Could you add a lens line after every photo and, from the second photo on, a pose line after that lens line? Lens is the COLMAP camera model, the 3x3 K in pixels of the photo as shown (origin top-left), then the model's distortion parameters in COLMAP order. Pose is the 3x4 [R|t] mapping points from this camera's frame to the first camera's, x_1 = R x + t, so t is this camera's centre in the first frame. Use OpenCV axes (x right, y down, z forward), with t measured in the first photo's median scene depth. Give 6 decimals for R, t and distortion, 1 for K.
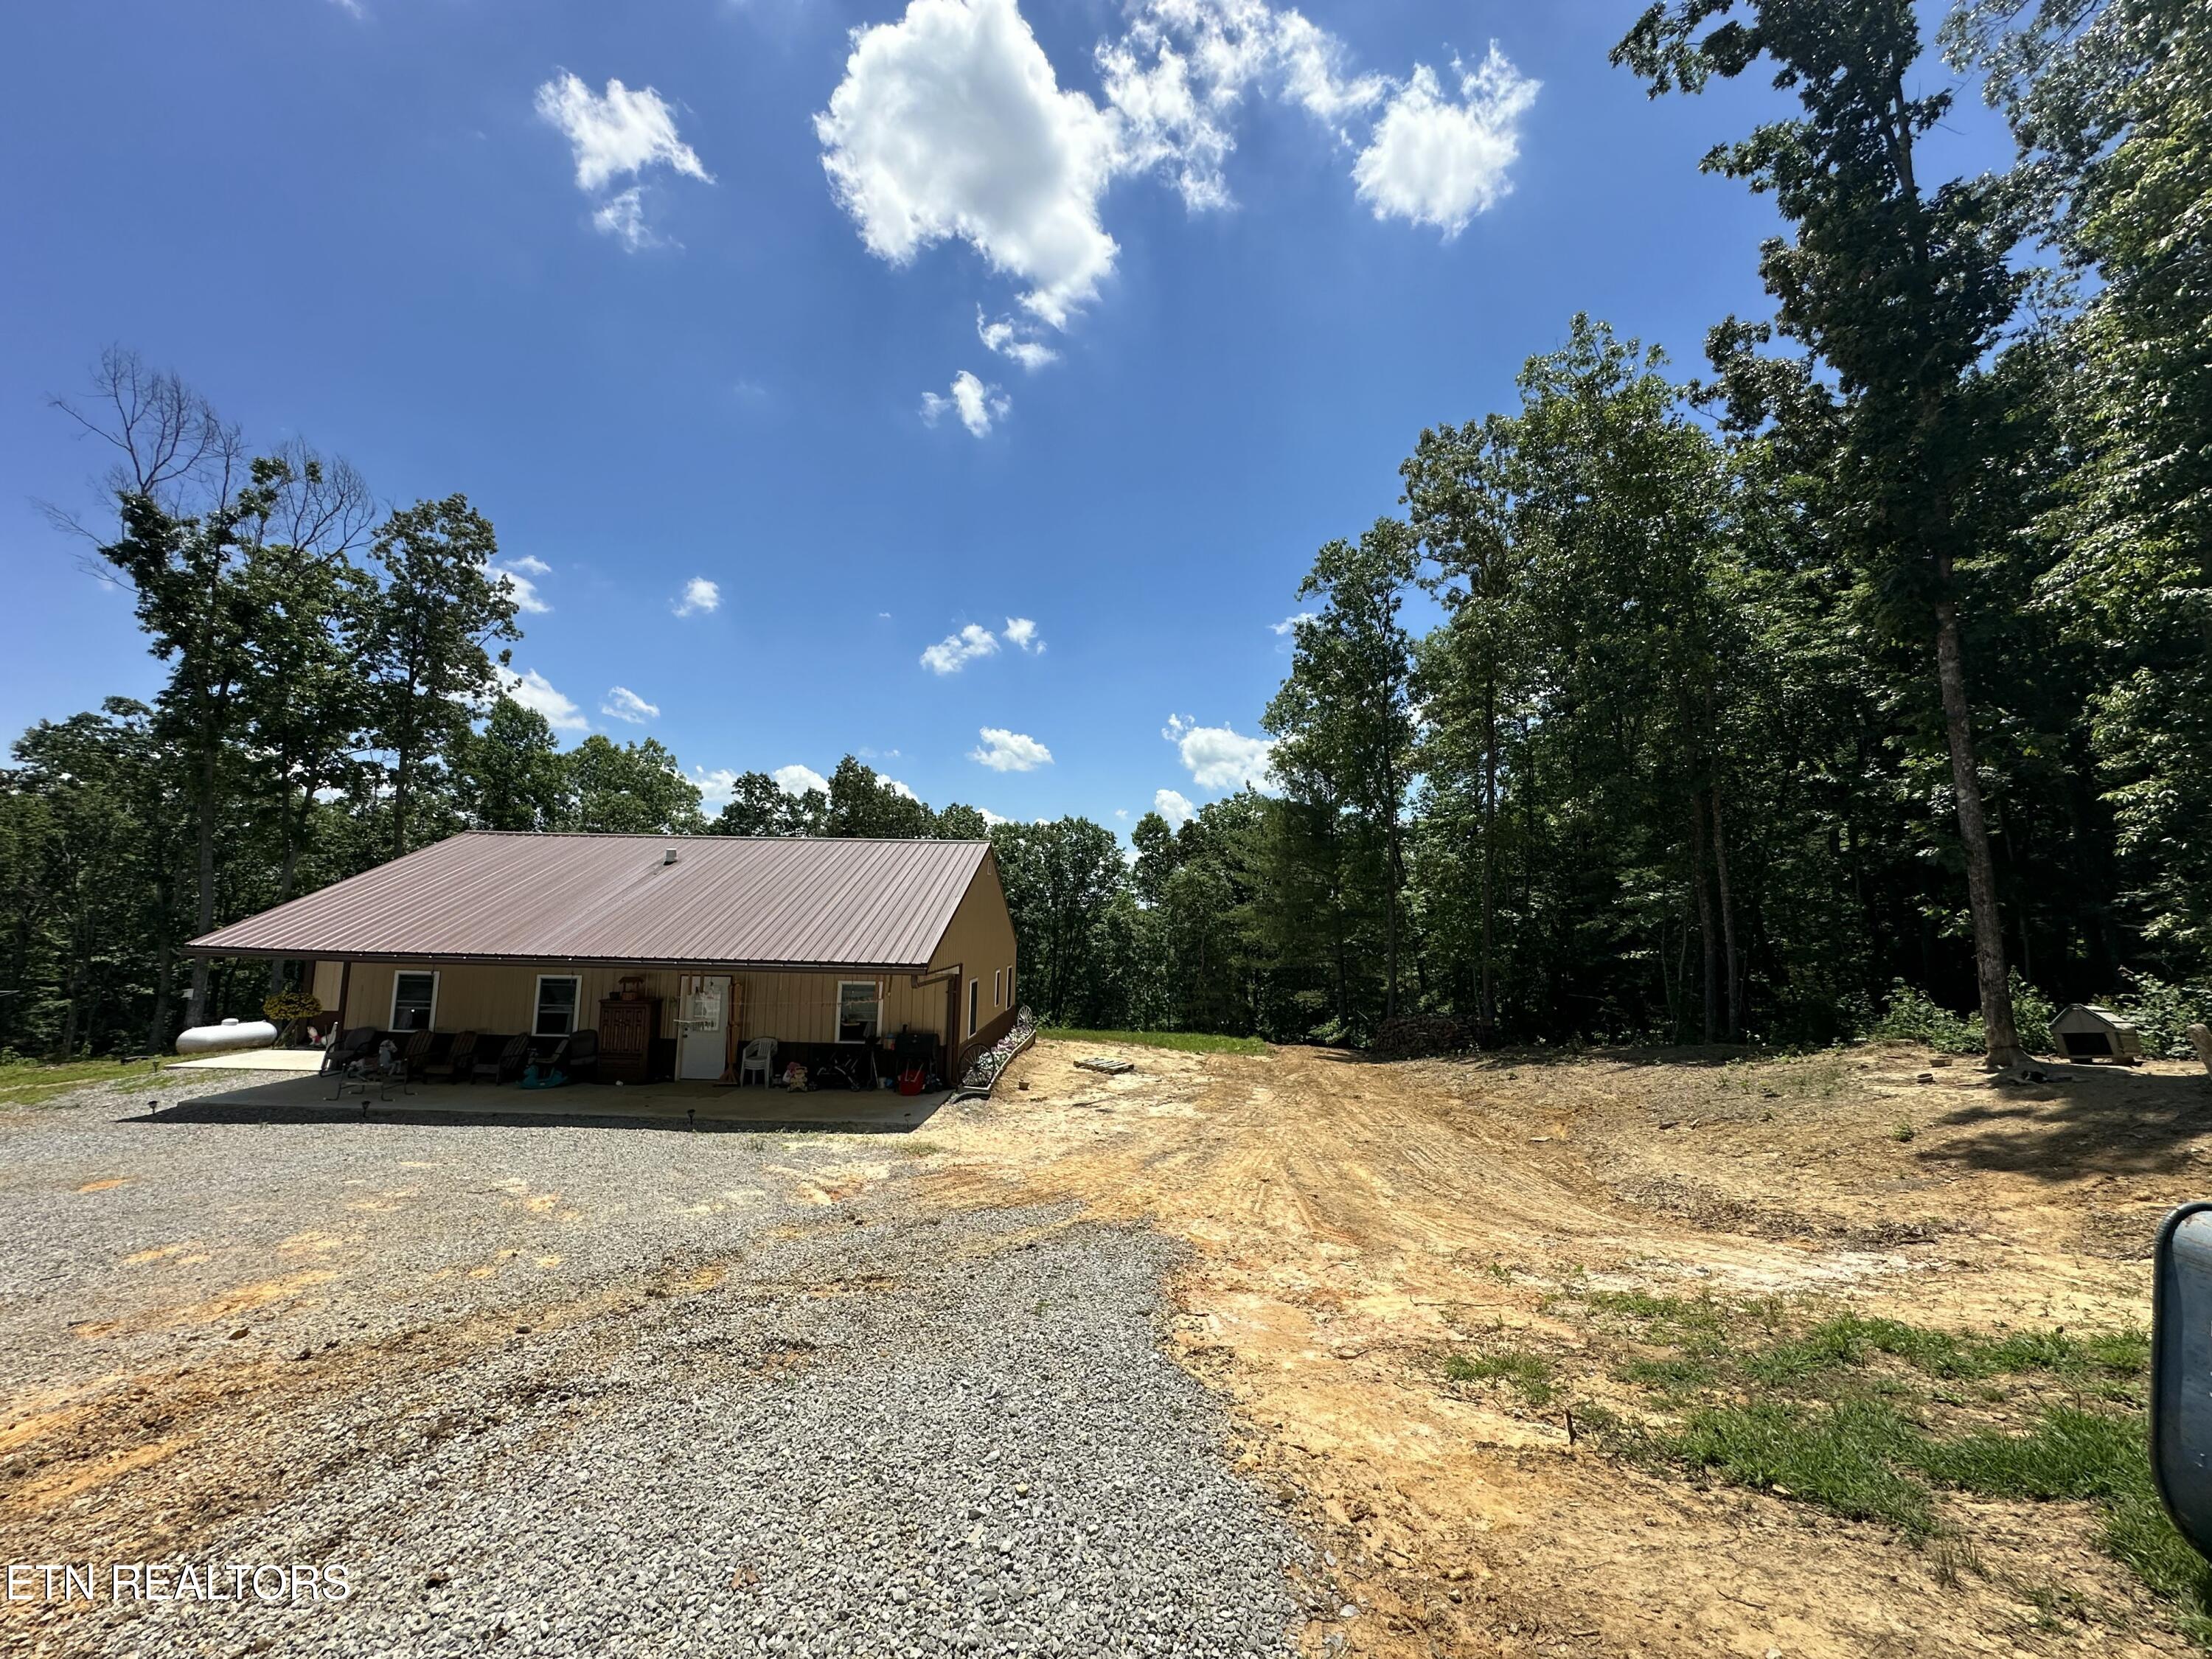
lens RADIAL K [[883.0, 0, 1101.7], [0, 883.0, 814.4], [0, 0, 1]] dist [-0.000047, 0.000519]
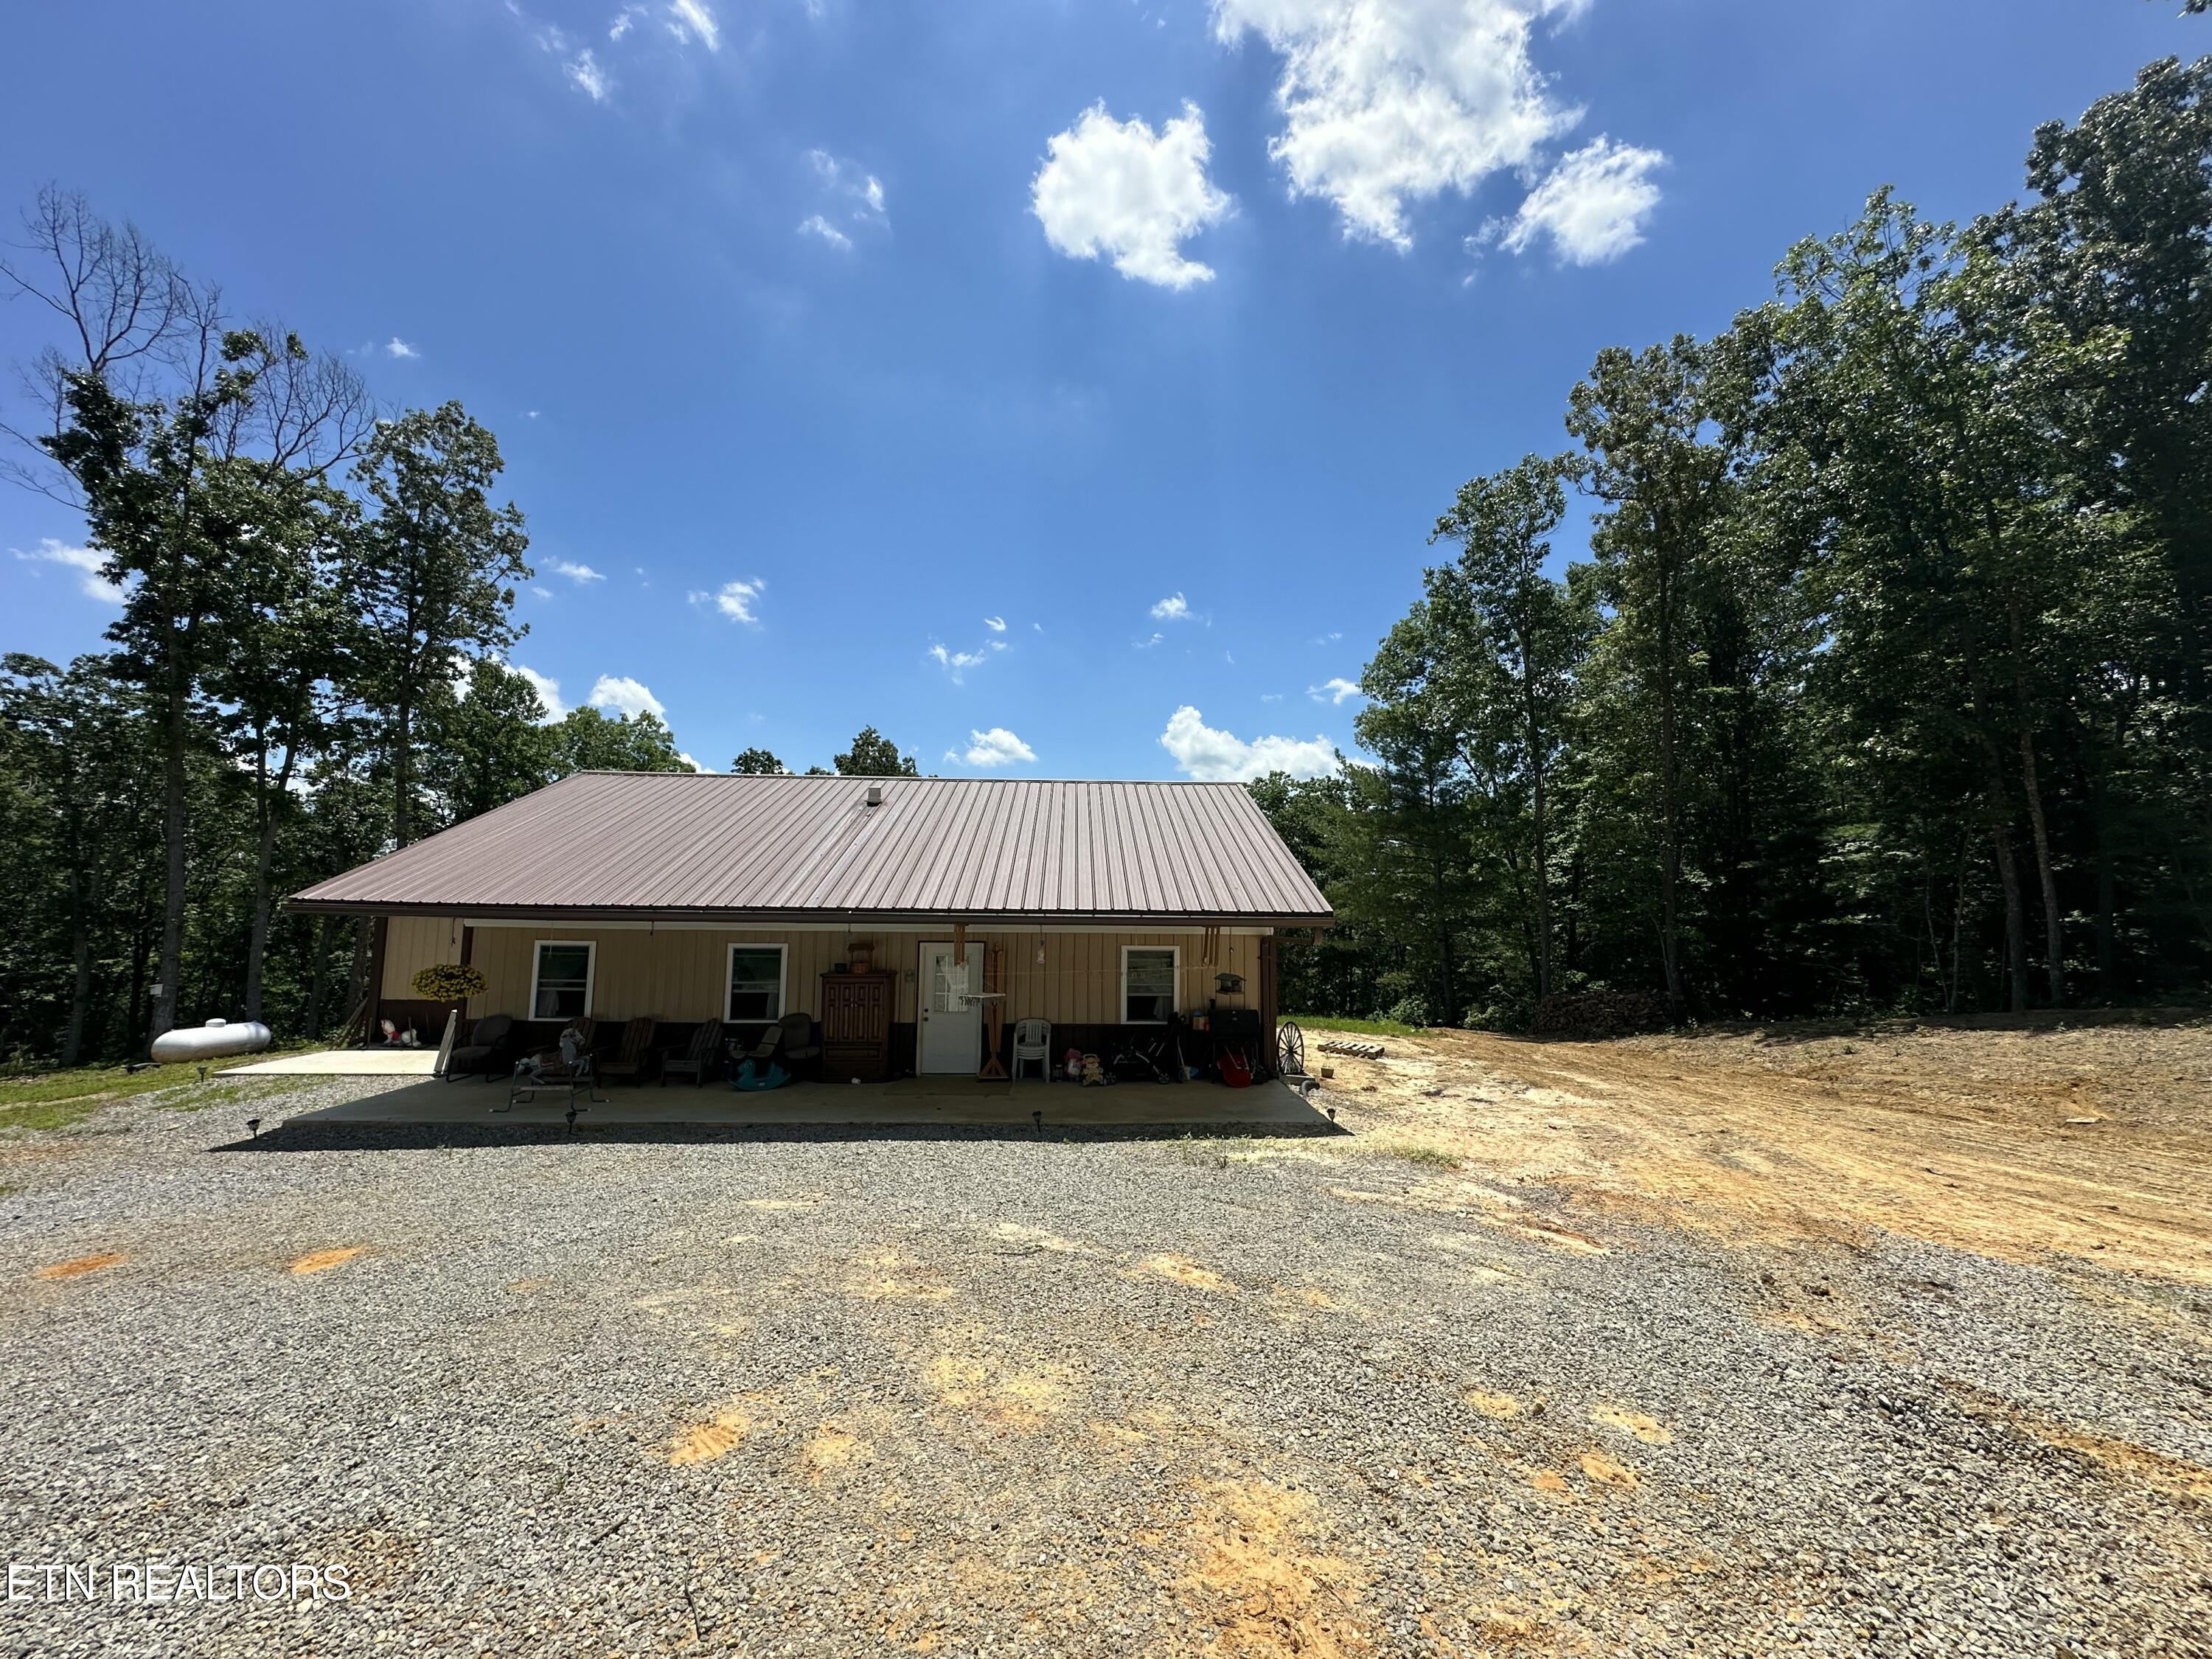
lens RADIAL K [[883.0, 0, 1105.4], [0, 883.0, 820.1], [0, 0, 1]] dist [-0.000047, 0.000519]
pose [[0.997643, -0.004078, 0.068490, -0.216775], [0.003397, 0.999944, 0.010060, 0.040407], [-0.068527, -0.009804, 0.997601, 0.126268]]
